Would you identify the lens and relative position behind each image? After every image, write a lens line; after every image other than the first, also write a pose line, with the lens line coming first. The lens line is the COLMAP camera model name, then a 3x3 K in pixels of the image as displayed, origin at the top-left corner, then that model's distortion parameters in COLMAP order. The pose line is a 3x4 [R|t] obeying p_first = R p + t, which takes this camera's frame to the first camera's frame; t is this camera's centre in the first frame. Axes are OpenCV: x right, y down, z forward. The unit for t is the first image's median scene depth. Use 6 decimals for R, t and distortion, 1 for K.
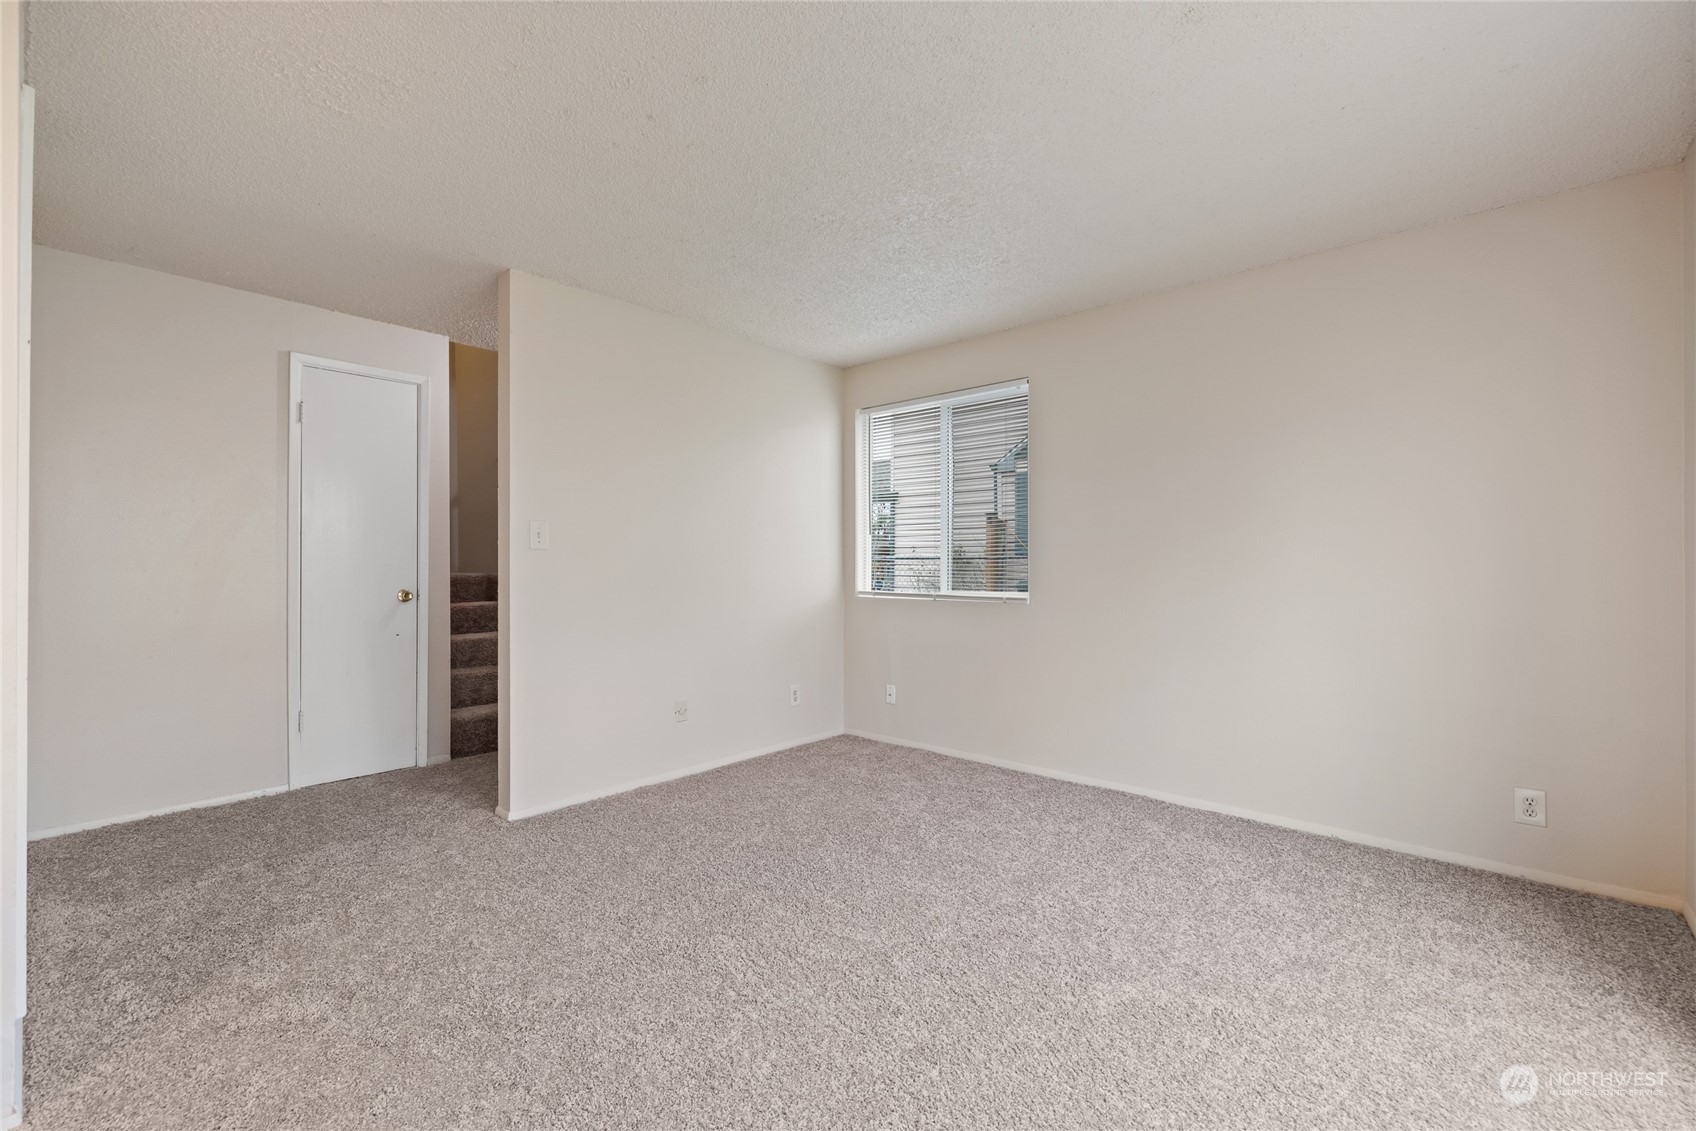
lens RADIAL K [[731.5, 0, 843.3], [0, 731.5, 565.4], [0, 0, 1]] dist [0.004189, 0.000780]
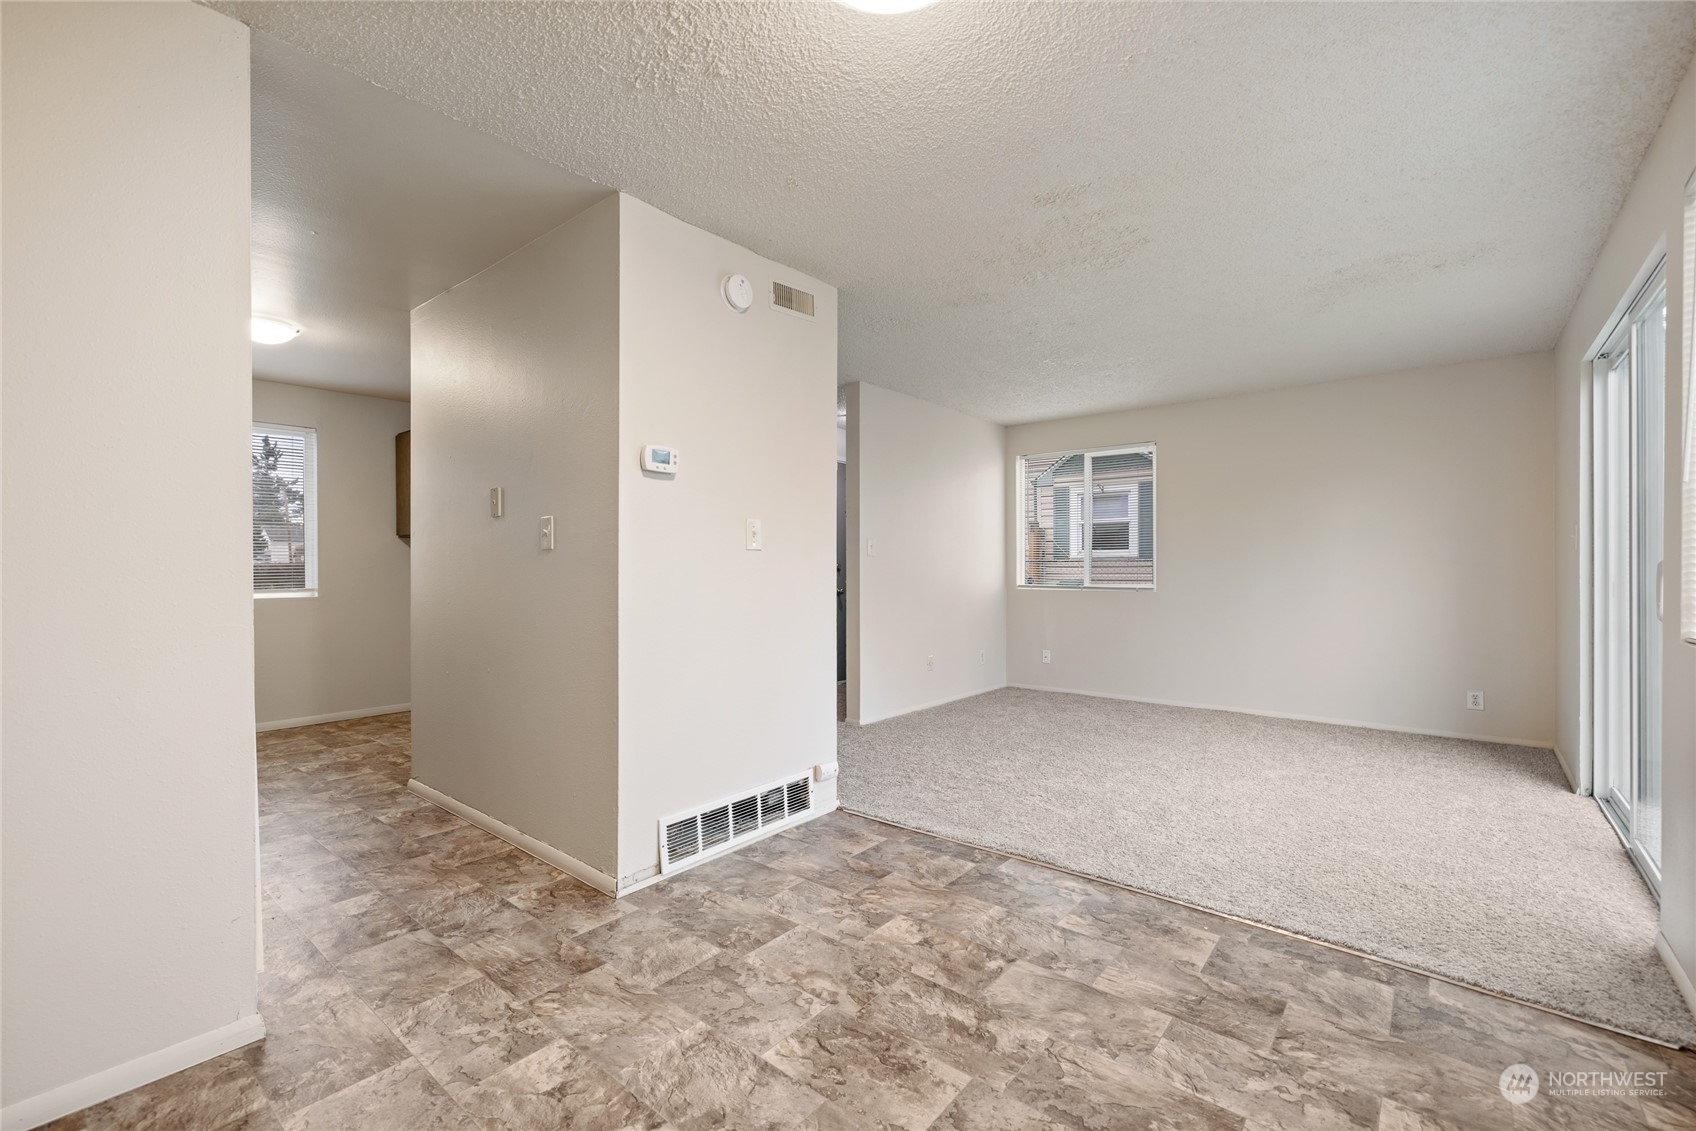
lens RADIAL K [[731.5, 0, 850.6], [0, 731.5, 567.6], [0, 0, 1]] dist [0.004189, 0.000780]
pose [[0.999472, -0.003120, 0.032349, -0.451644], [0.003197, 0.999992, -0.002326, 0.005379], [-0.032342, 0.002428, 0.999474, -0.518780]]
